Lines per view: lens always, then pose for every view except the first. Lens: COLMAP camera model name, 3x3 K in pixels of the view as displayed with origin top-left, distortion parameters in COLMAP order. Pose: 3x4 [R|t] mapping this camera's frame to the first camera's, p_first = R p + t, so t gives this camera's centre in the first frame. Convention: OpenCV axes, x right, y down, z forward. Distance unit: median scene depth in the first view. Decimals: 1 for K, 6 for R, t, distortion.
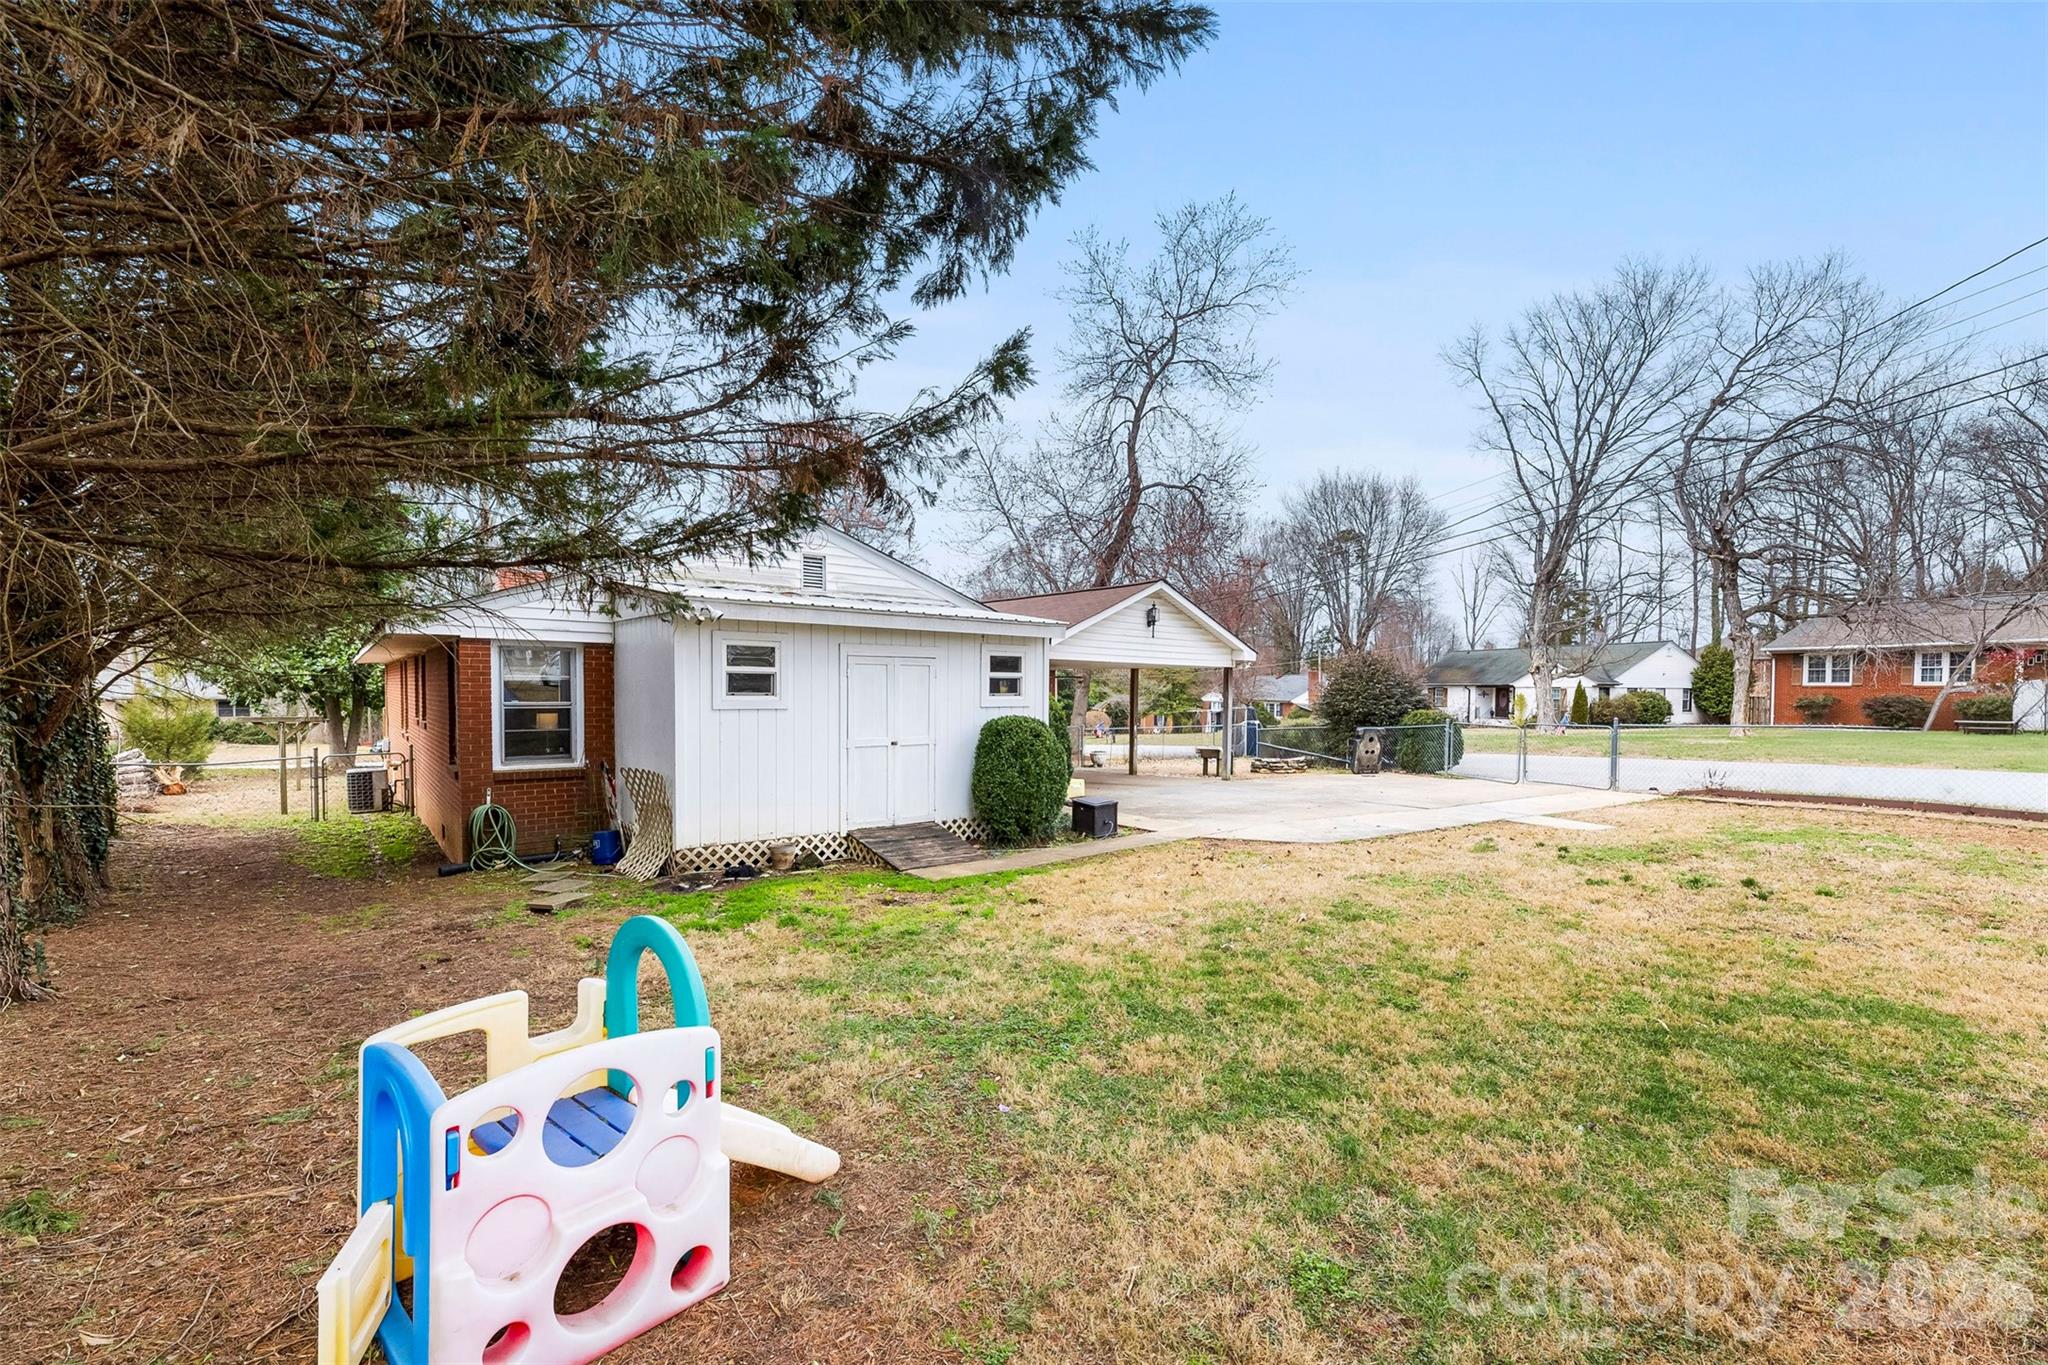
lens RADIAL K [[827.1, 0, 1037.7], [0, 827.1, 699.7], [0, 0, 1]] dist [-0.001419, 0.000041]
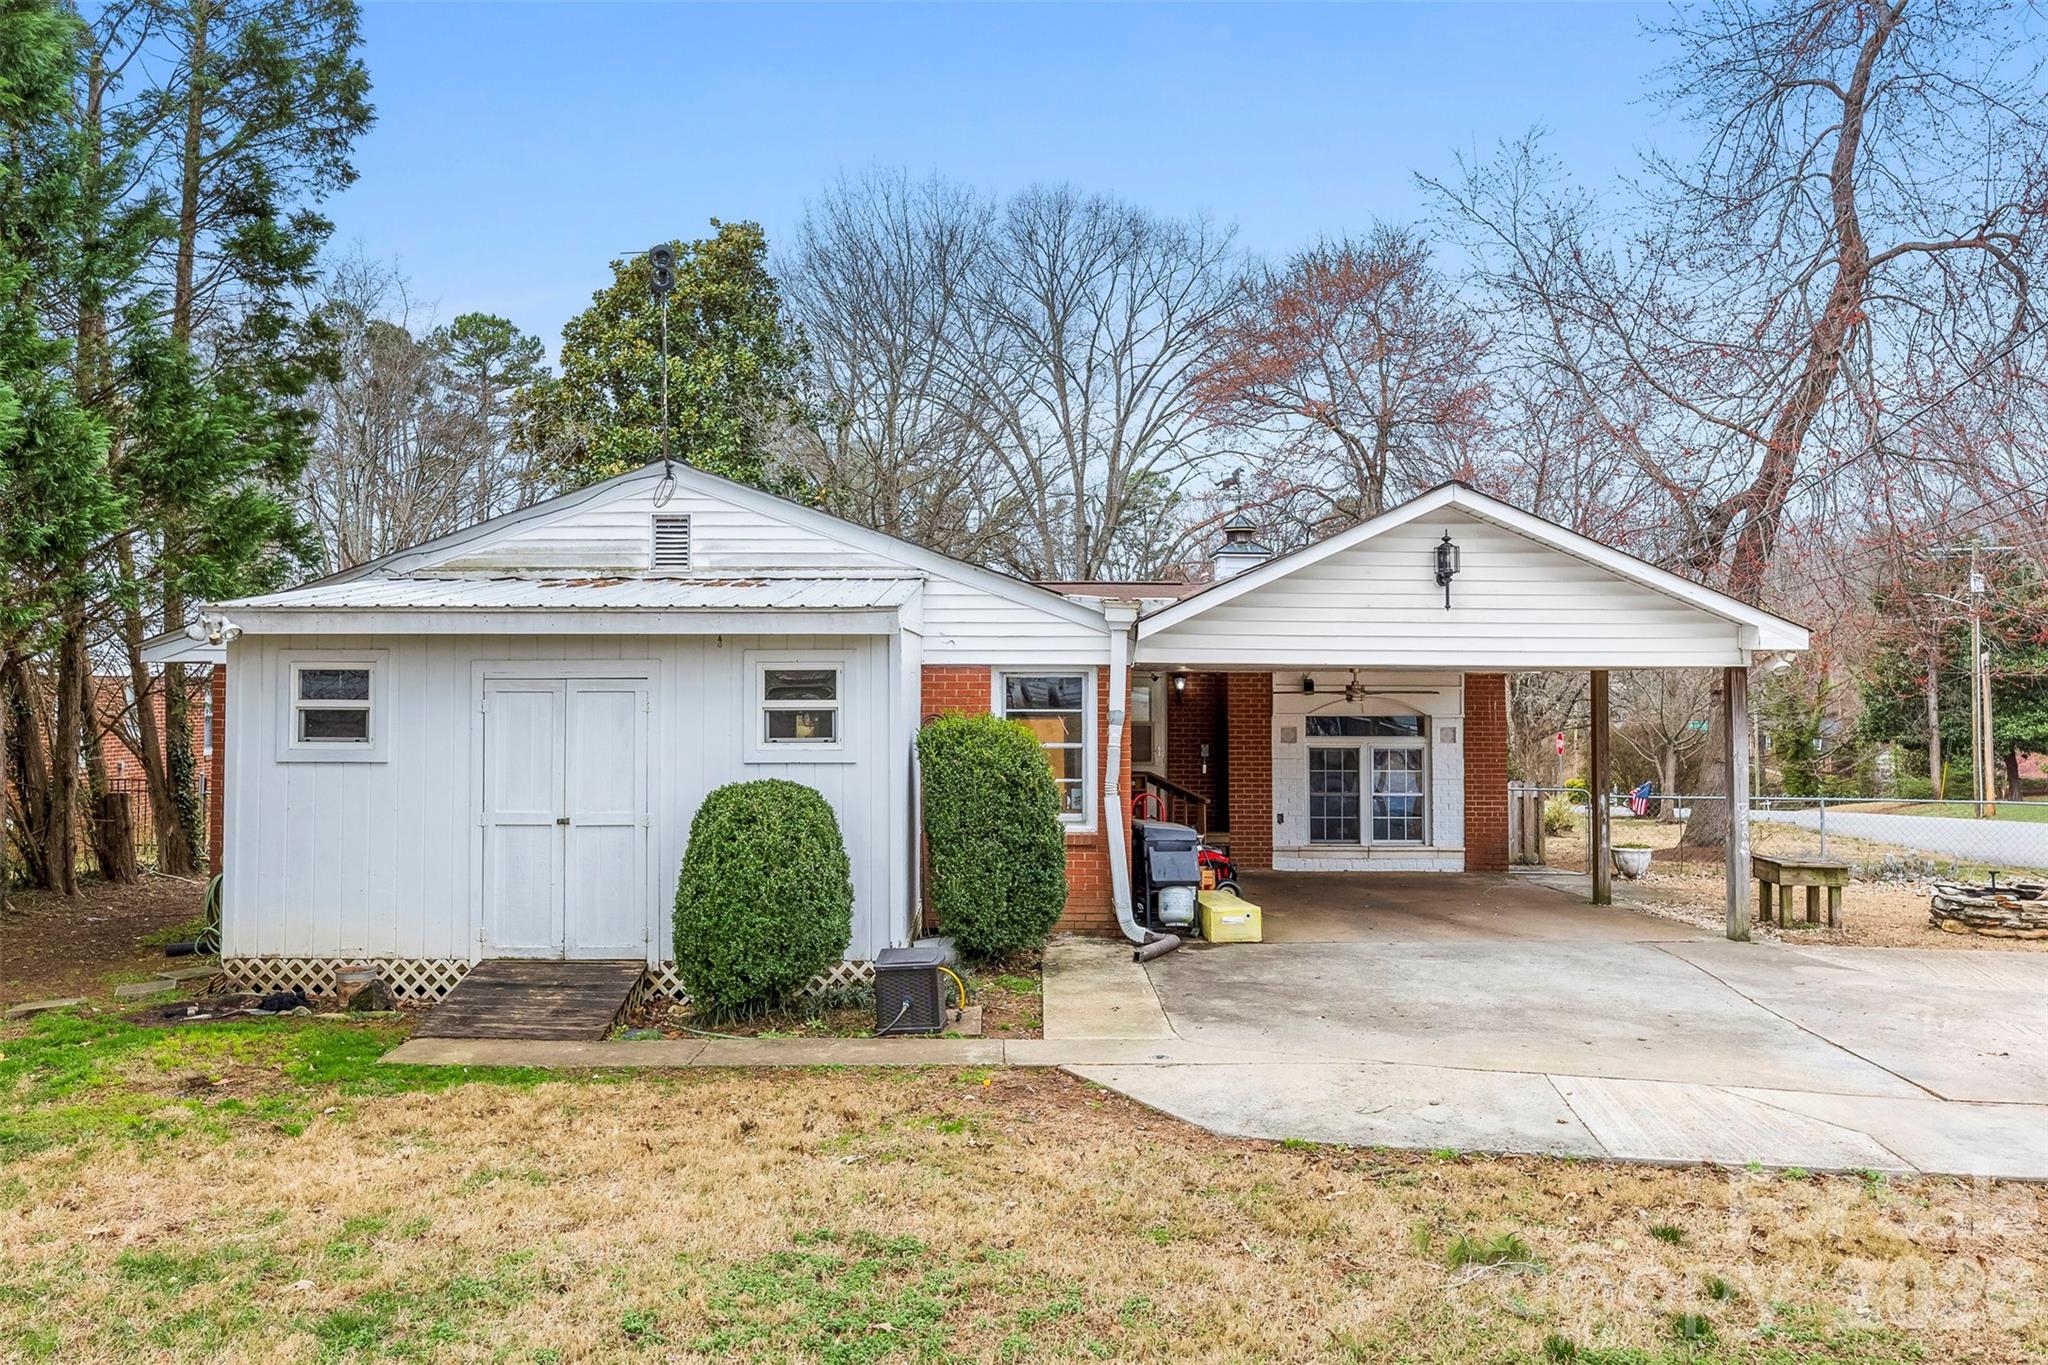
lens RADIAL K [[1339.4, 0, 1012.9], [0, 1339.4, 668.7], [0, 0, 1]] dist [-0.010636, 0.000256]
pose [[0.771471, -0.021316, -0.635907, 0.701889], [-0.002458, 0.999331, -0.036479, -0.024006], [0.636259, 0.029706, 0.770903, 0.453615]]
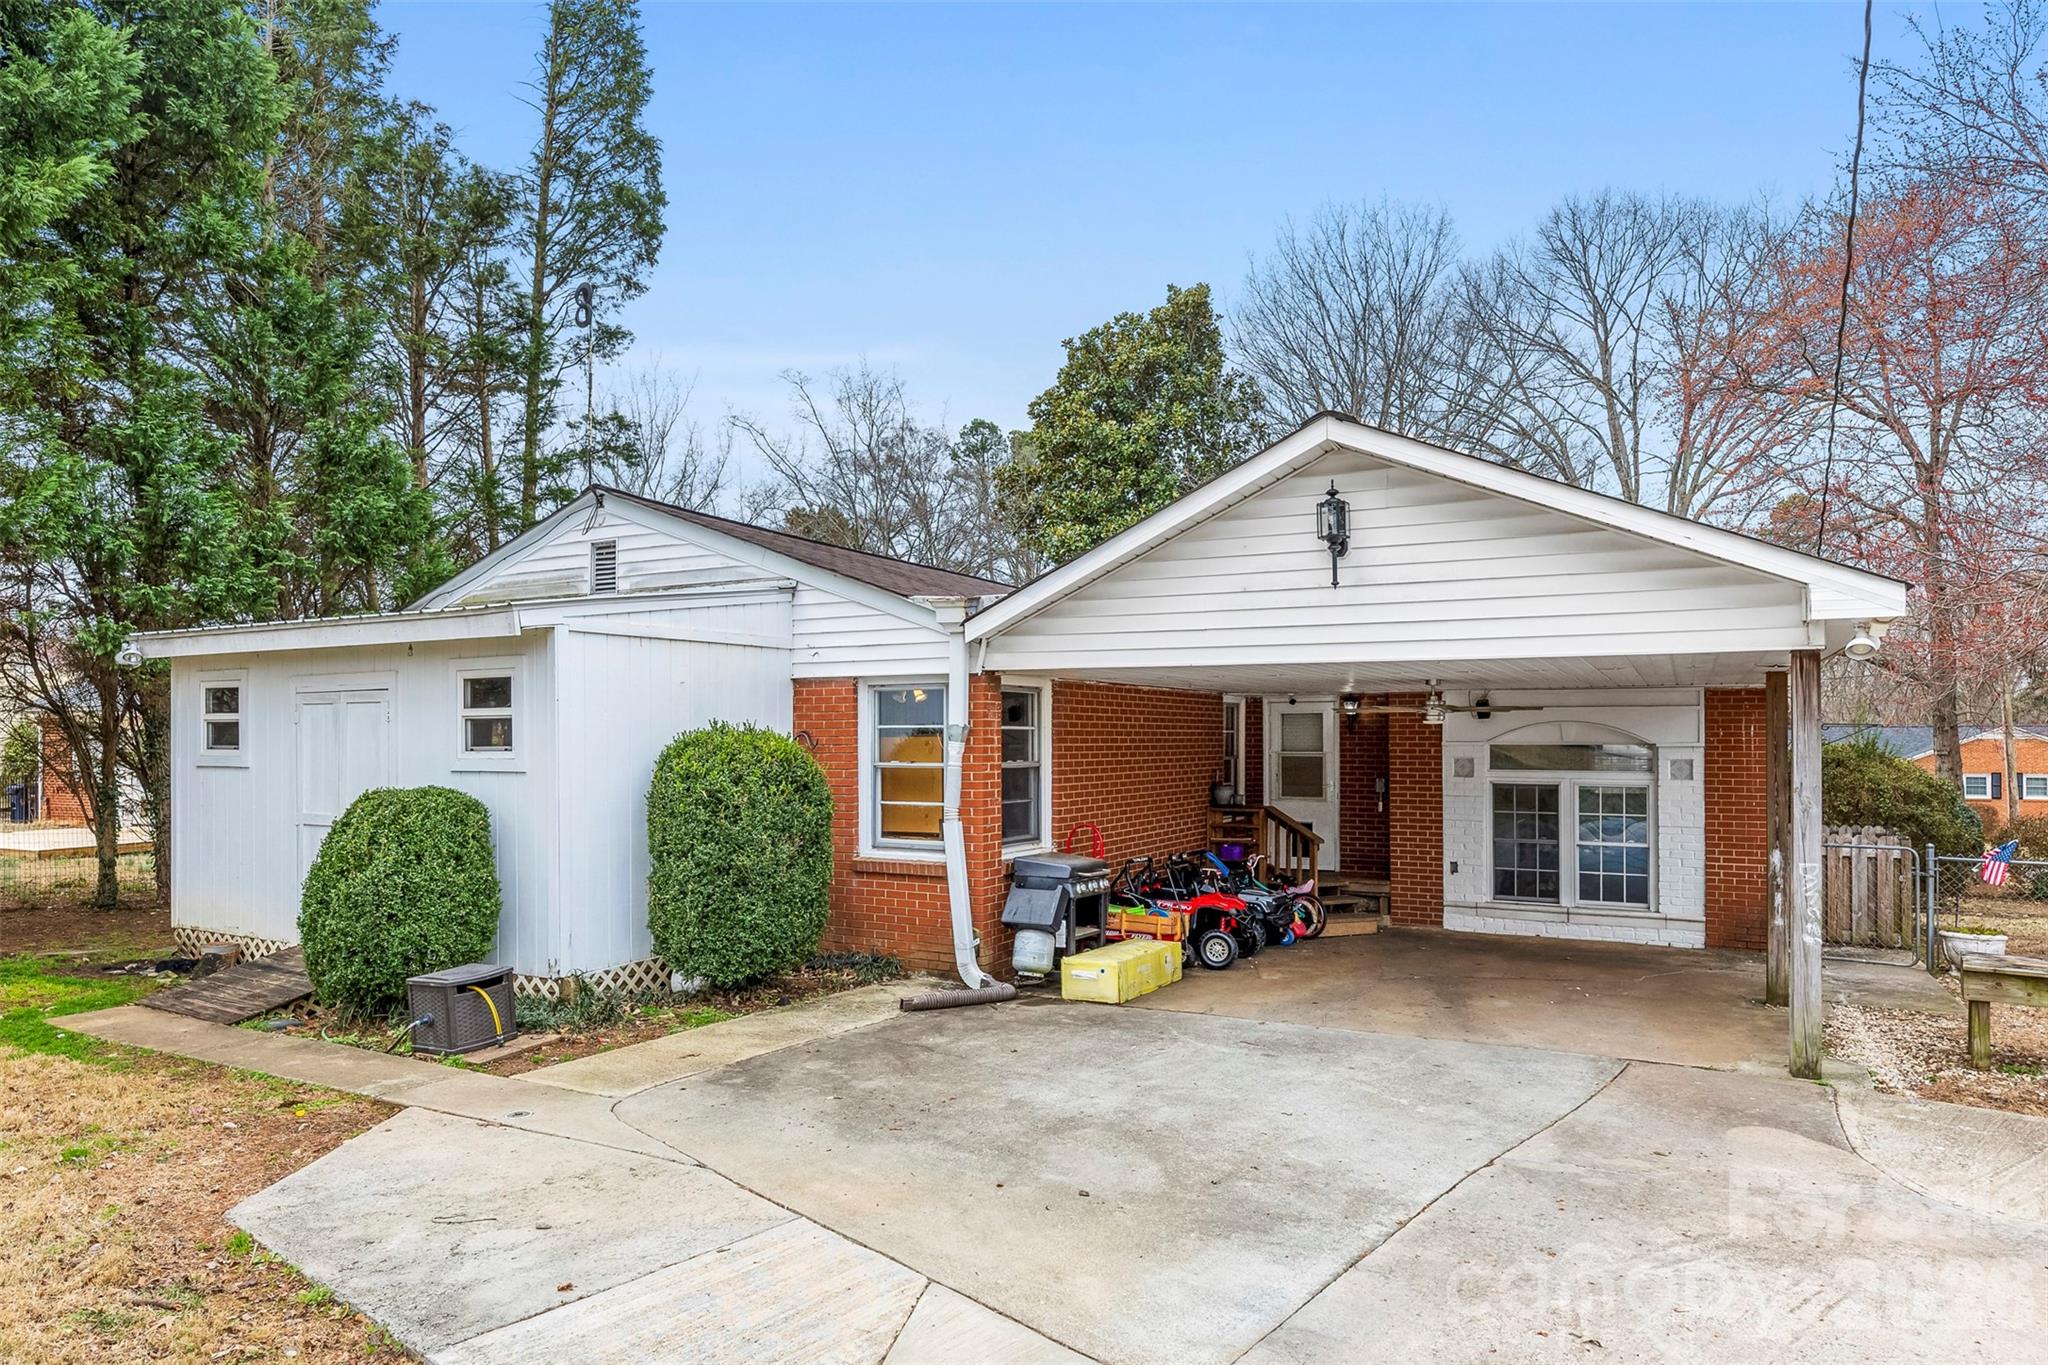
lens RADIAL K [[1228.4, 0, 1049.5], [0, 1228.4, 745.0], [0, 0, 1]] dist [-0.004559, 0.001199]
pose [[0.385536, -0.009598, -0.922643, 0.932356], [-0.010636, 0.999833, -0.014845, -0.000820], [0.922631, 0.015536, 0.385370, 1.144607]]
